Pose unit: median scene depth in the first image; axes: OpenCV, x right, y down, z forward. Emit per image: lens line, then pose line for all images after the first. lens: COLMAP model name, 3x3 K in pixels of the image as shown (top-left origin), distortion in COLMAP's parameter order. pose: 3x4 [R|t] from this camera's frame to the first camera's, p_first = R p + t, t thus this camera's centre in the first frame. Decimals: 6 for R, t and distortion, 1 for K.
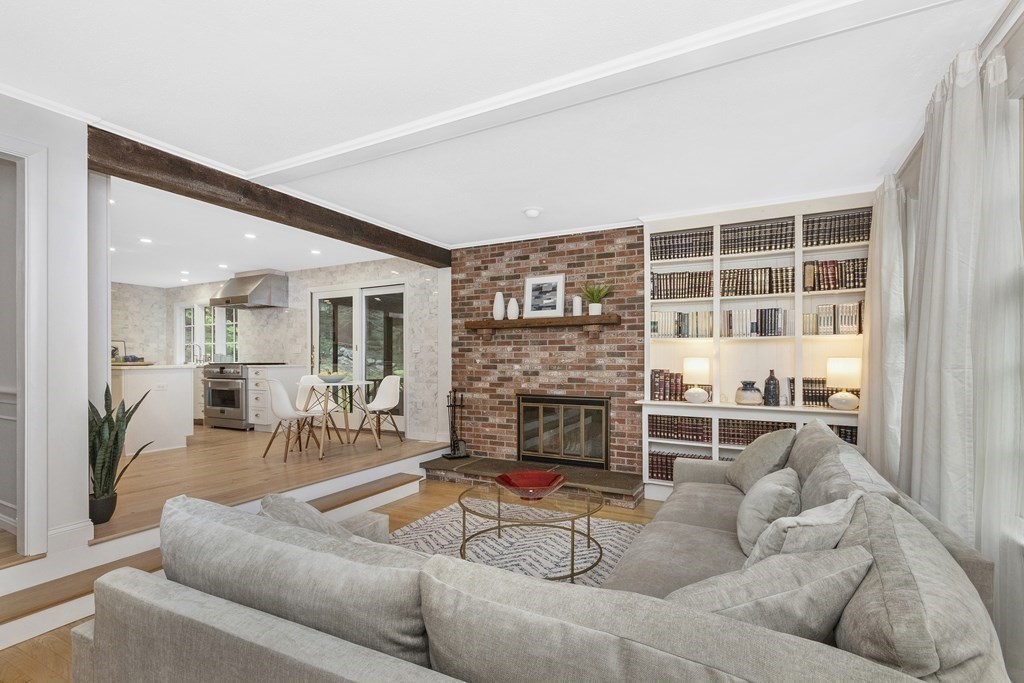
lens RADIAL K [[474.7, 0, 511.2], [0, 474.7, 355.6], [0, 0, 1]] dist [0.002677, 0.000537]
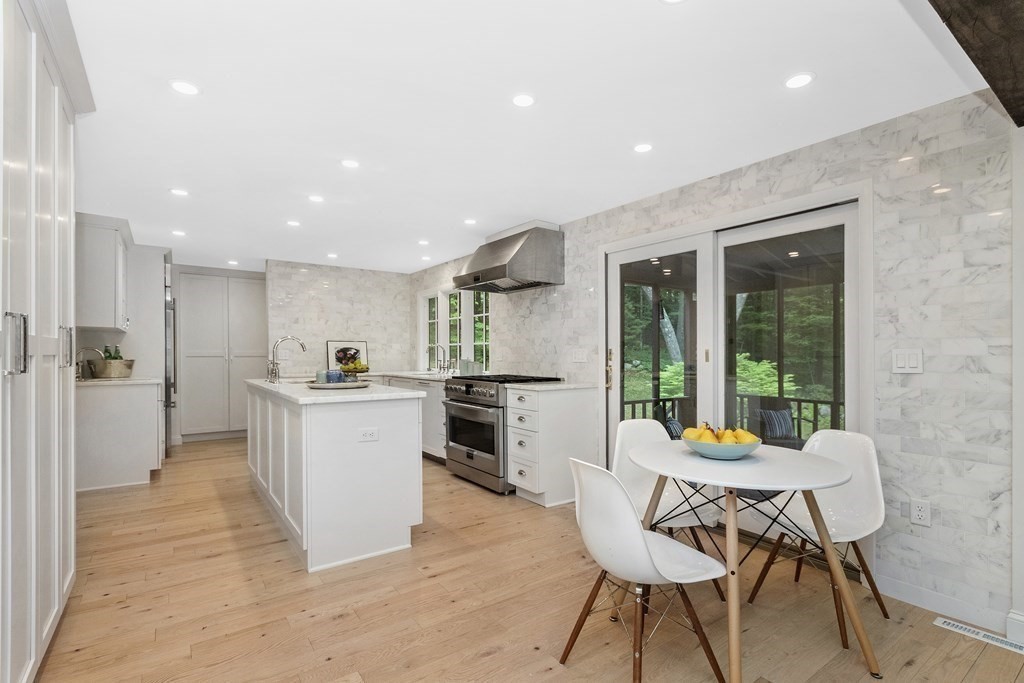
lens RADIAL K [[474.7, 0, 511.2], [0, 474.7, 355.6], [0, 0, 1]] dist [0.002677, 0.000537]
pose [[0.895379, 0.007163, -0.445247, -0.268812], [0.000683, 0.999847, 0.017458, -0.023257], [0.445305, -0.015935, 0.895237, 0.446218]]
